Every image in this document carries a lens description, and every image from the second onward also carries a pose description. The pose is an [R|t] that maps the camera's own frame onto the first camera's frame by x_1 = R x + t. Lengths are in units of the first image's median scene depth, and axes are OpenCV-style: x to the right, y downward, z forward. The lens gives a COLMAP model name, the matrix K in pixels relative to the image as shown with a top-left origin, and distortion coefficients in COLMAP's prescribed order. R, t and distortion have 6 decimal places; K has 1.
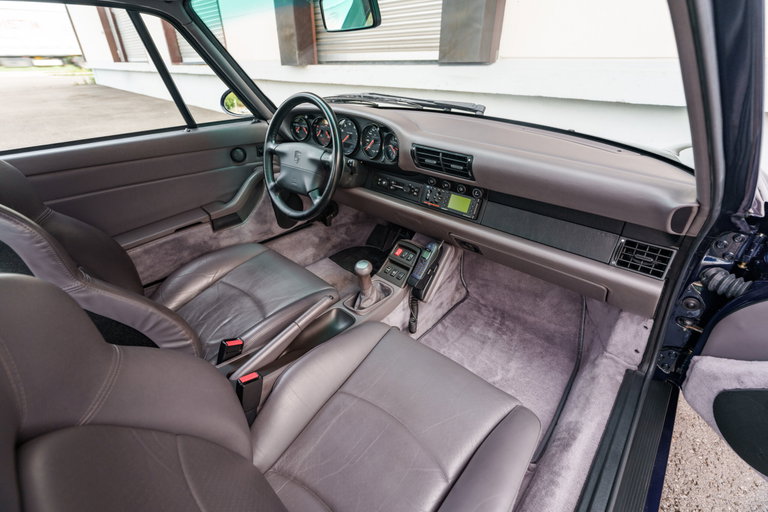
lens RADIAL K [[357.6, 0, 384.0], [0, 357.6, 256.0], [0, 0, 1]] dist [-0.004423, -0.000289]
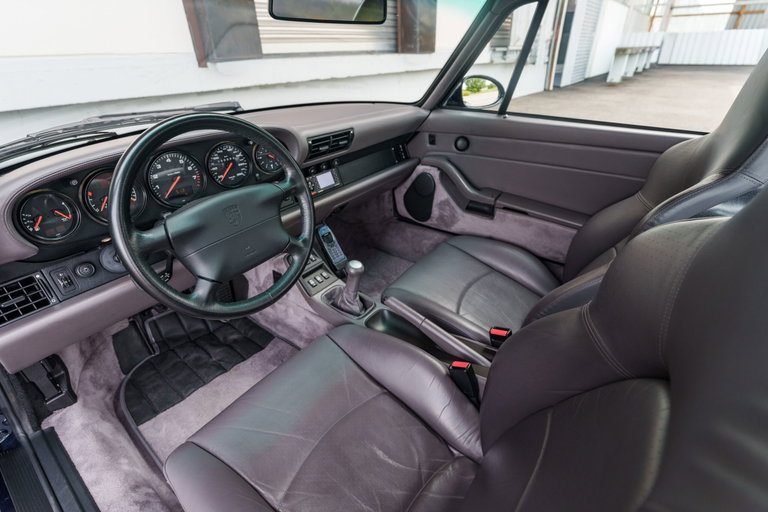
lens RADIAL K [[357.6, 0, 384.0], [0, 357.6, 256.0], [0, 0, 1]] dist [-0.004423, -0.000289]
pose [[-0.111546, -0.488499, 0.865405, -0.935421], [0.505368, 0.721941, 0.472656, -0.429331], [-0.855664, 0.490071, 0.166341, 0.797057]]
